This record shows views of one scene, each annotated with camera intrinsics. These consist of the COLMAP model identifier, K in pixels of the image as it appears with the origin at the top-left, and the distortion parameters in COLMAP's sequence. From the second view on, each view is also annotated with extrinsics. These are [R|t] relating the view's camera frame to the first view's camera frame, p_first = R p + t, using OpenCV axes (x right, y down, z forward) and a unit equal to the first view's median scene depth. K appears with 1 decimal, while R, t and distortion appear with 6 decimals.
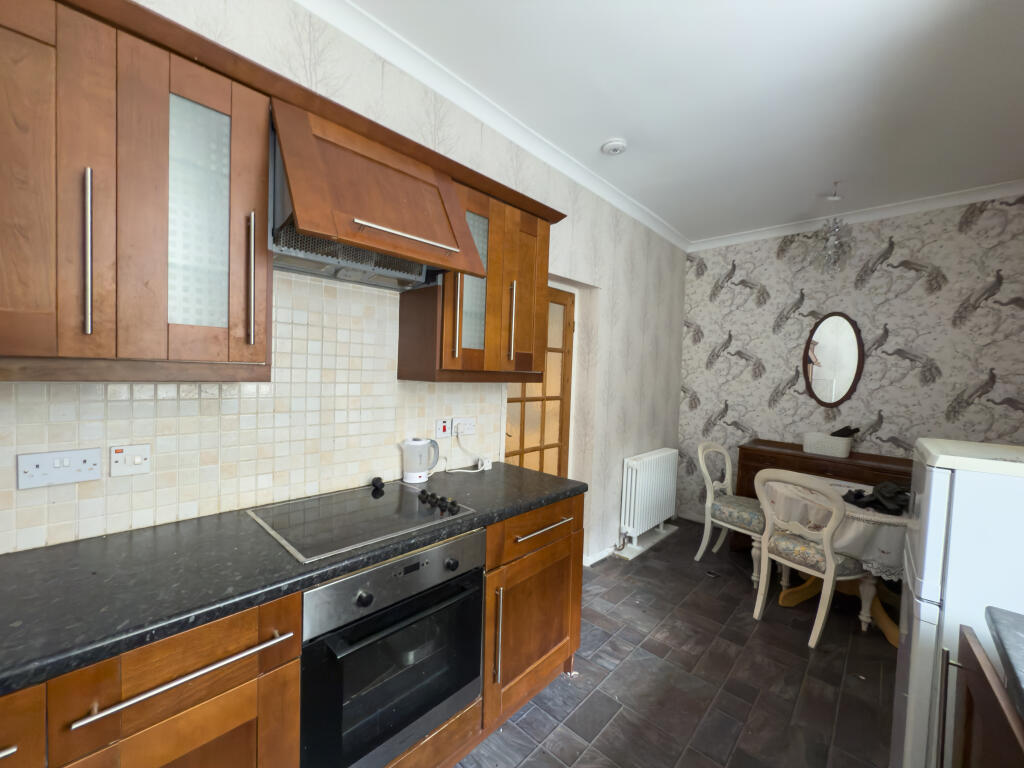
lens RADIAL K [[412.5, 0, 510.6], [0, 412.5, 384.1], [0, 0, 1]] dist [-0.000987, -0.000165]
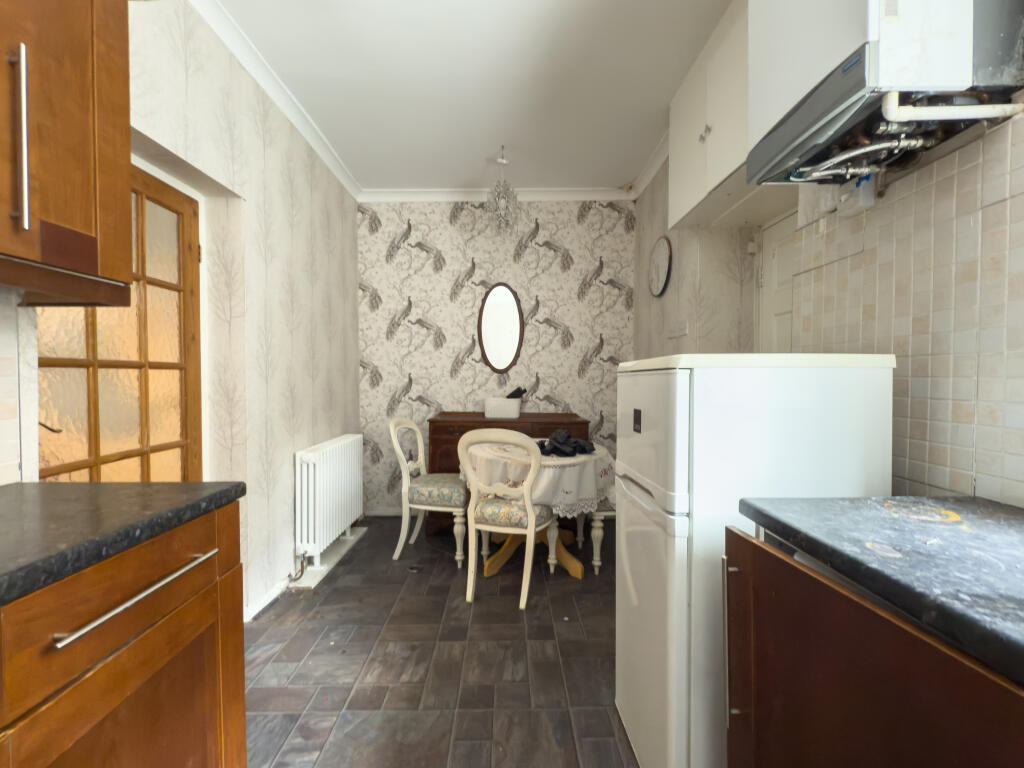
lens RADIAL K [[439.0, 0, 511.9], [0, 439.0, 384.1], [0, 0, 1]] dist [0.001084, -0.000112]
pose [[0.723319, -0.048749, 0.688791, 0.026845], [0.049513, 0.998599, 0.018680, 0.069685], [-0.688736, 0.020592, 0.724719, 0.189336]]
